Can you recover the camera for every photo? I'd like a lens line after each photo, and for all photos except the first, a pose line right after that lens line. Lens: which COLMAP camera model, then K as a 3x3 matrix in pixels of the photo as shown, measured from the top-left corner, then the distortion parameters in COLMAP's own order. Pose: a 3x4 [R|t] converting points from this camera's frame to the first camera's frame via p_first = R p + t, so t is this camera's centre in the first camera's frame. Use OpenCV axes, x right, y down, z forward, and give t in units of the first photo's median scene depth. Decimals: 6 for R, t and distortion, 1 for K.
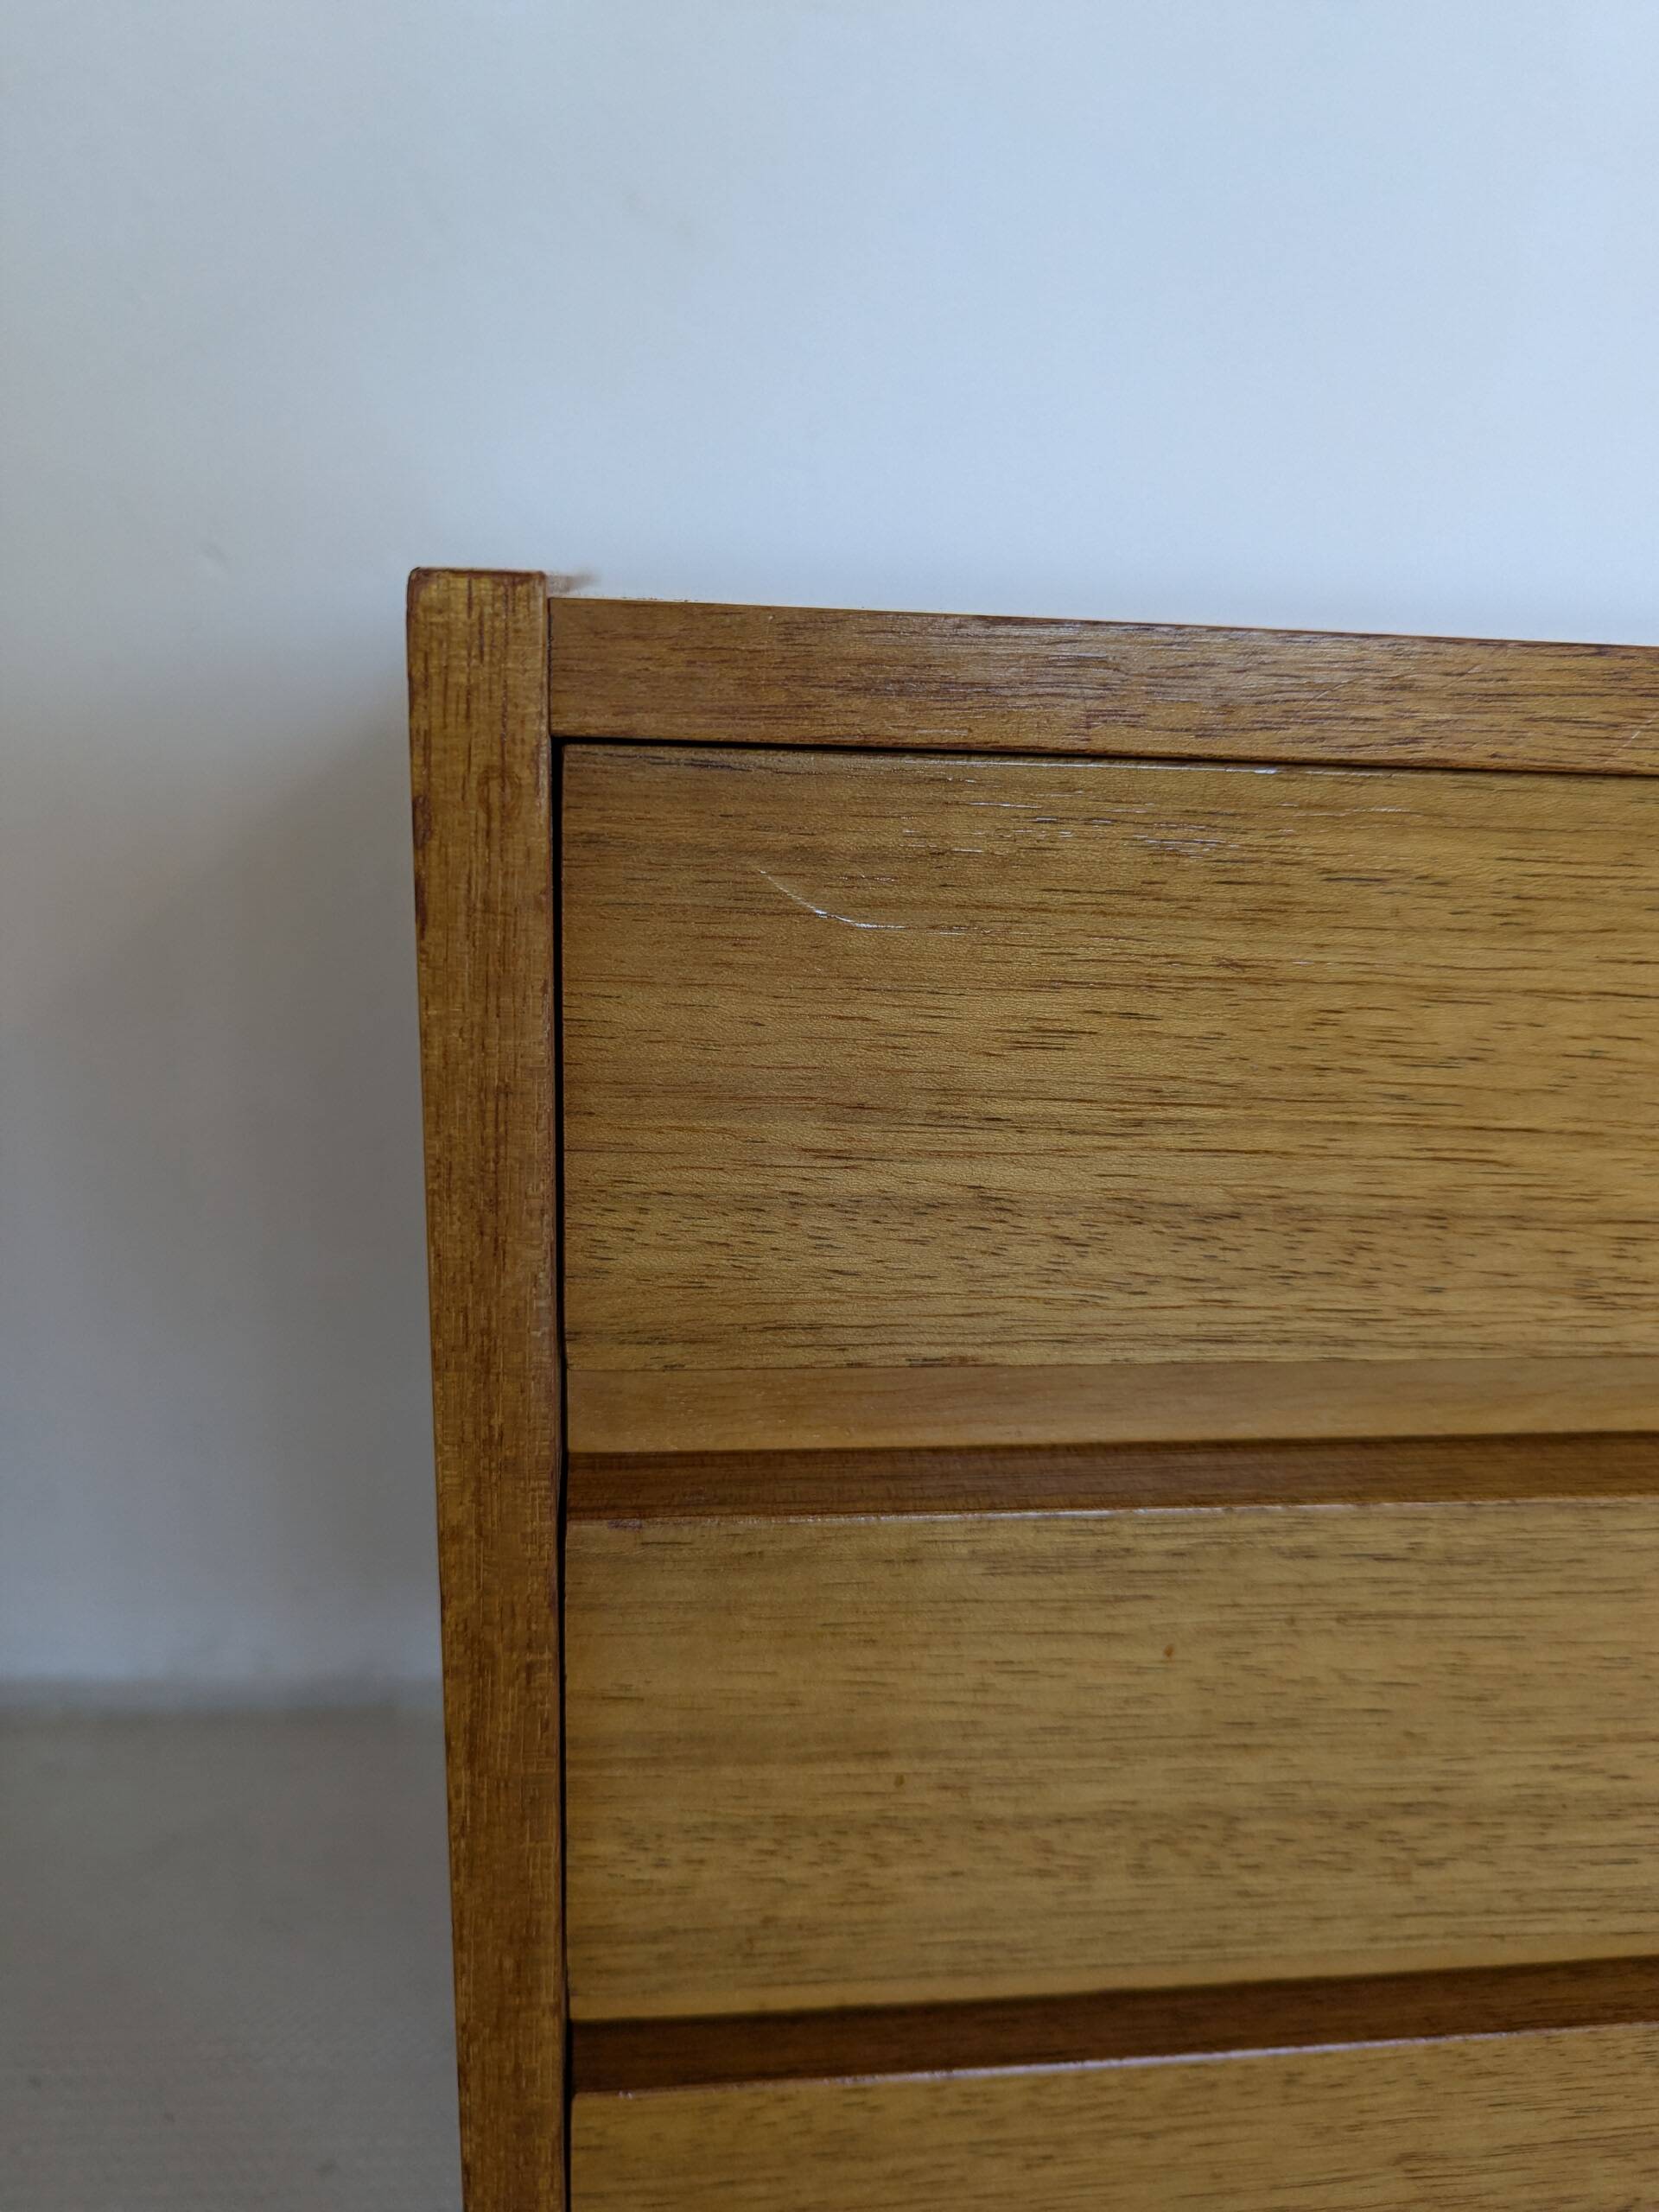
lens RADIAL K [[1651.1, 0, 829.5], [0, 1651.1, 1106.0], [0, 0, 1]] dist [-0.003021, -0.015645]
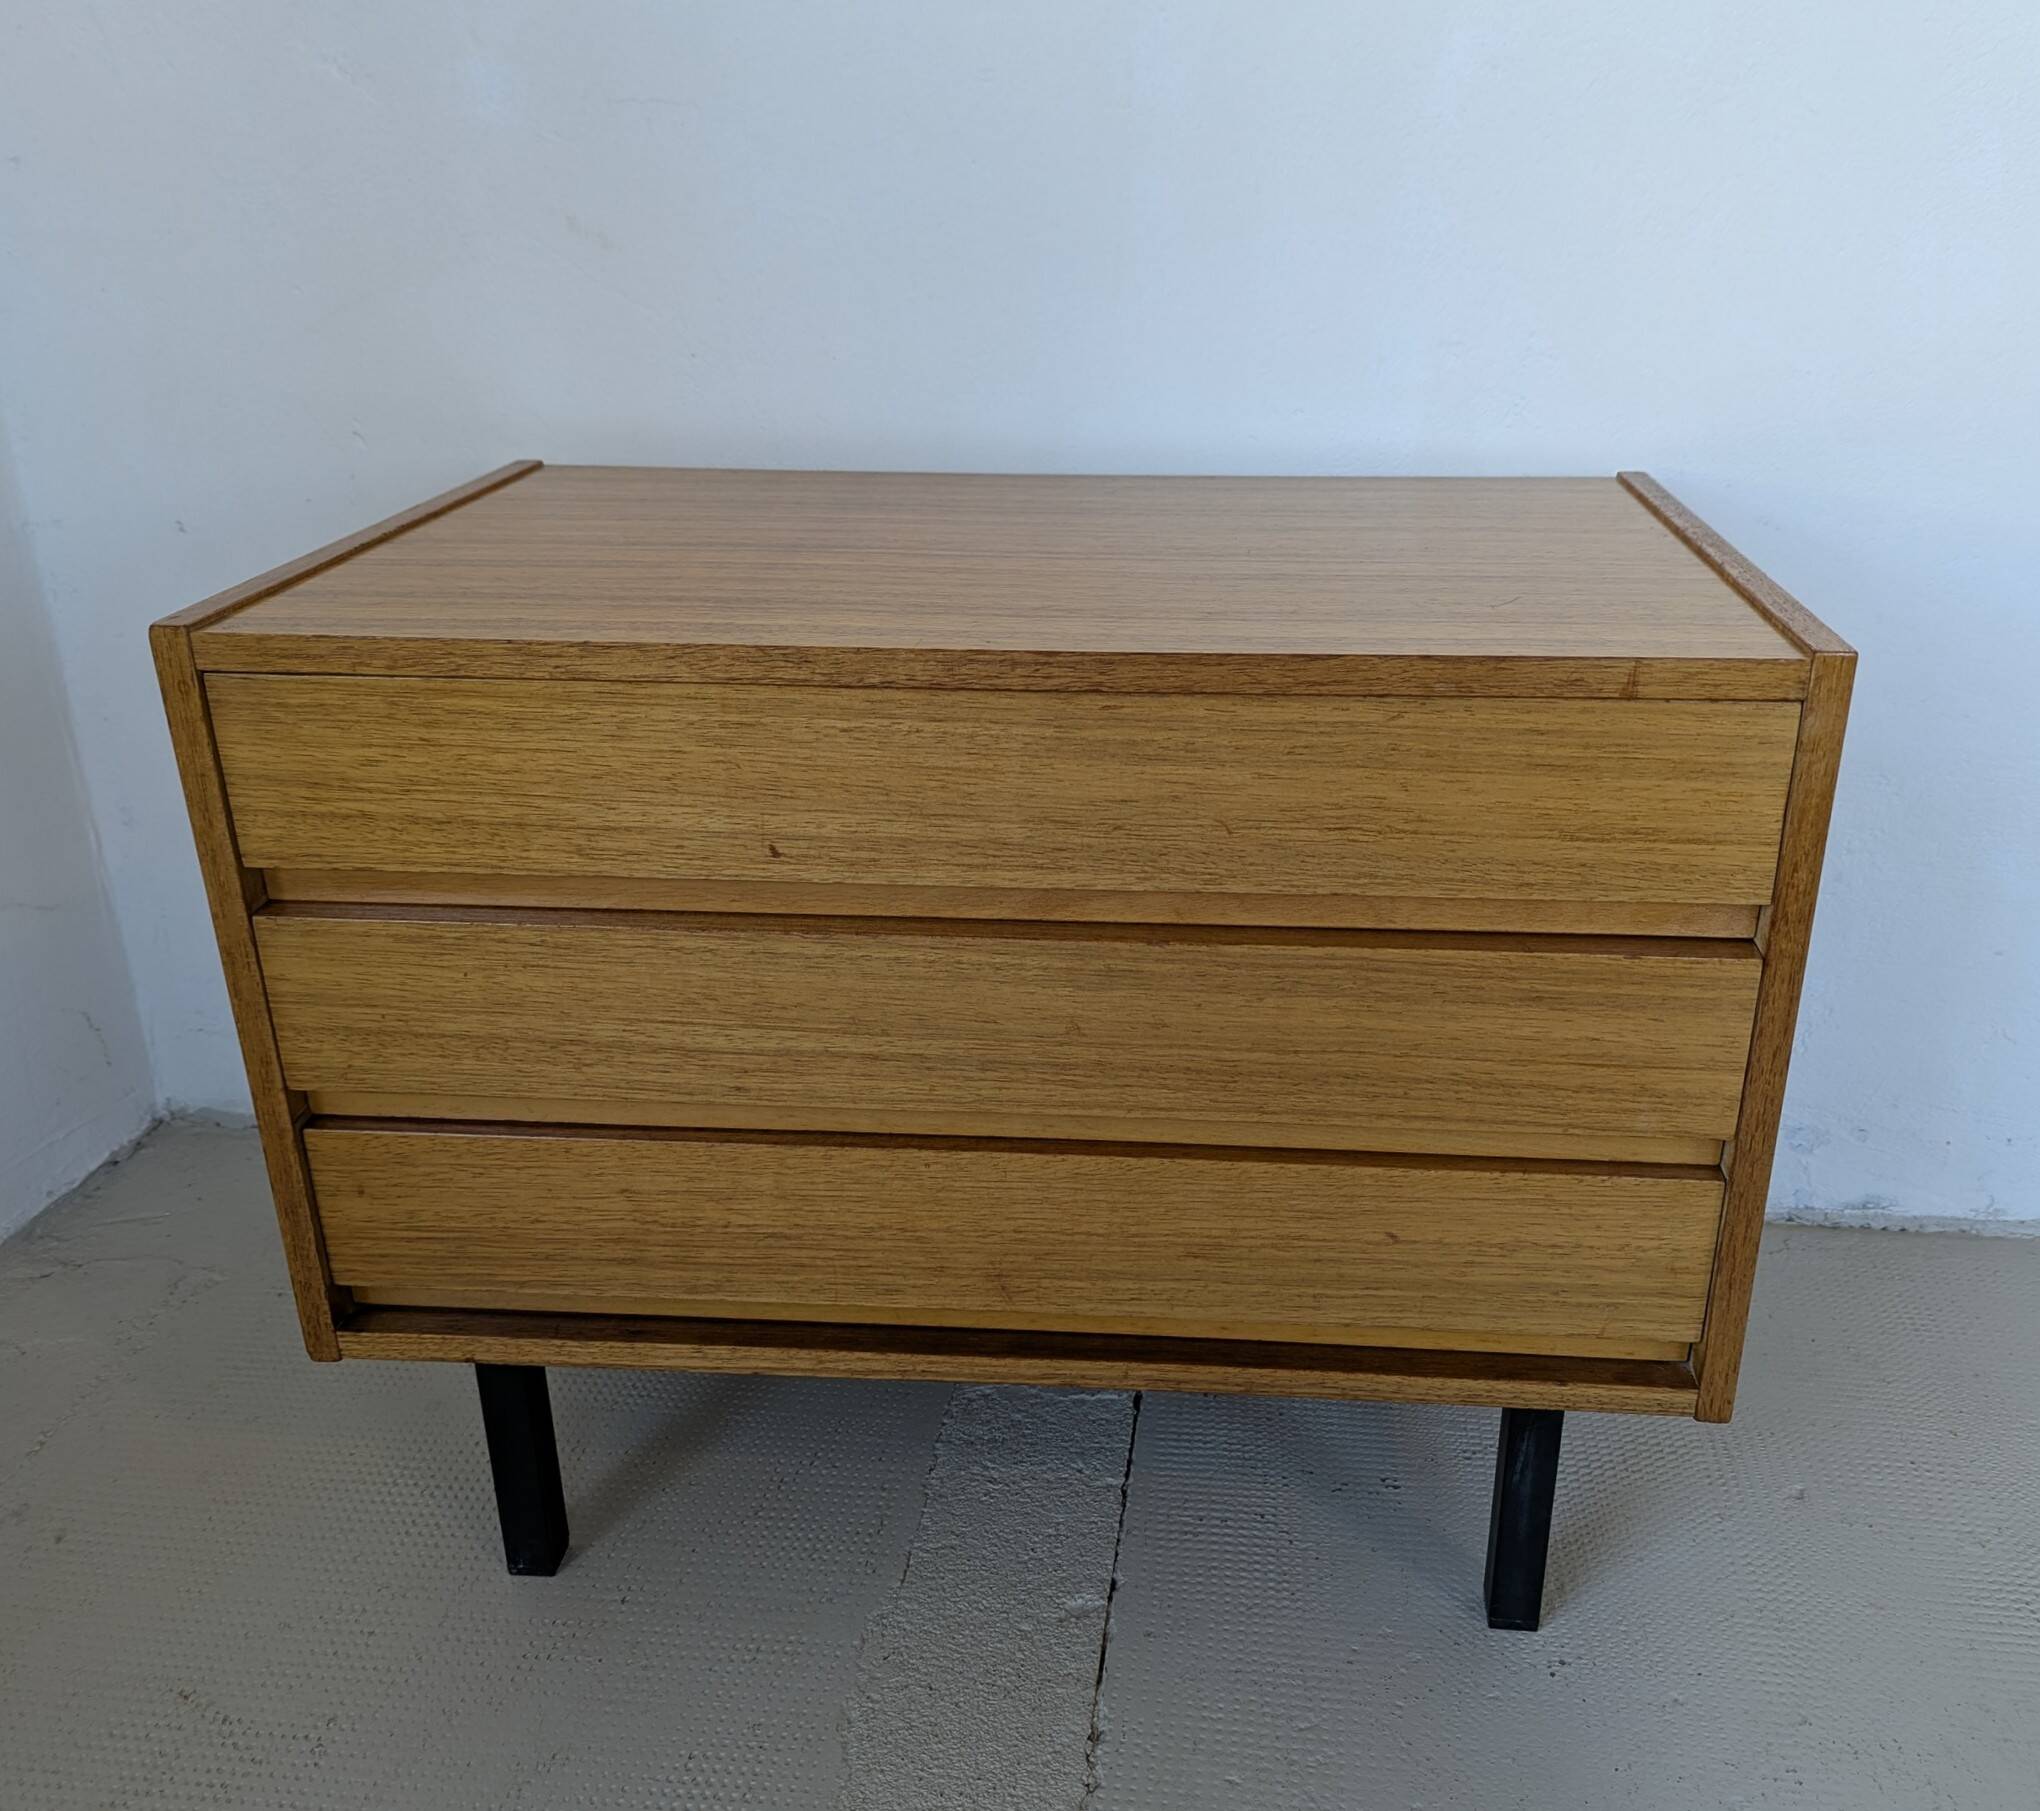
lens RADIAL K [[1814.1, 0, 1125.9], [0, 1814.1, 946.1], [0, 0, 1]] dist [0.062997, -0.098842]
pose [[0.981676, 0.037081, -0.186913, 1.951021], [-0.013749, 0.992110, 0.124612, -0.131701], [0.190059, -0.119759, 0.974441, -1.892444]]
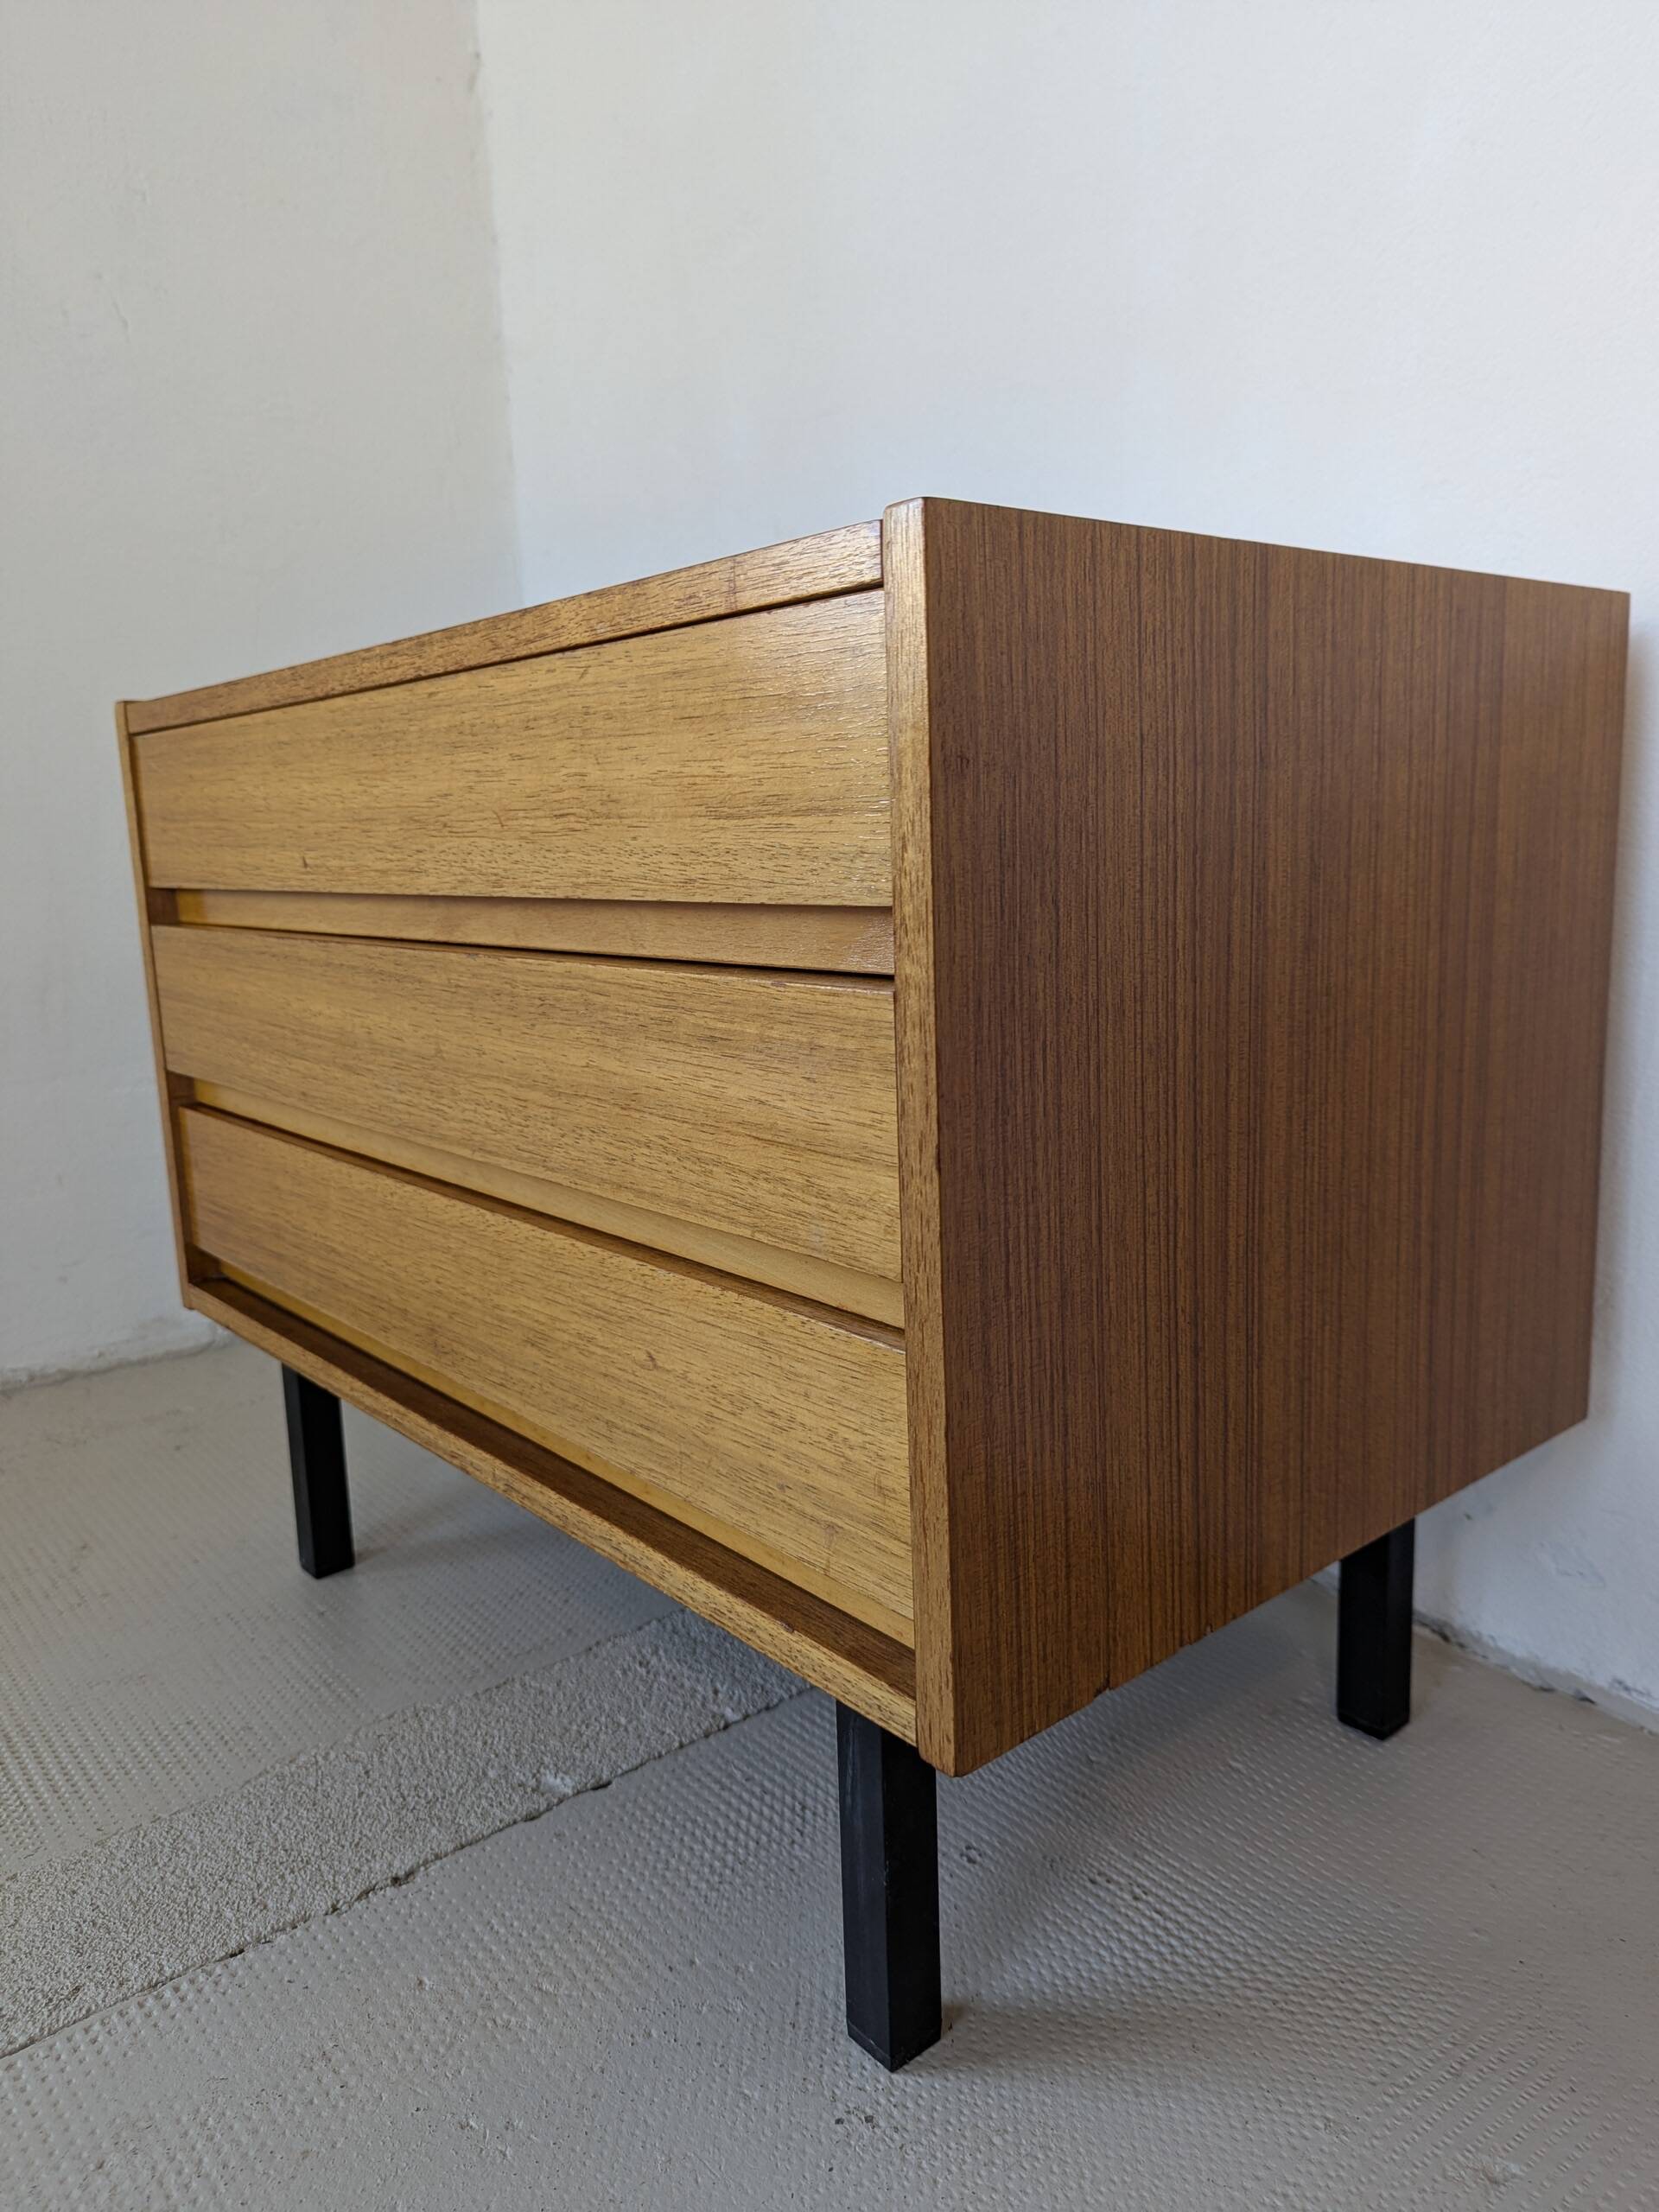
lens RADIAL K [[1608.8, 0, 829.5], [0, 1608.8, 1106.0], [0, 0, 1]] dist [0.035142, -0.046584]
pose [[0.544077, 0.085303, -0.834688, 3.933200], [-0.184596, 0.982613, -0.019905, 0.434952], [0.818477, 0.164910, 0.550364, 0.222198]]
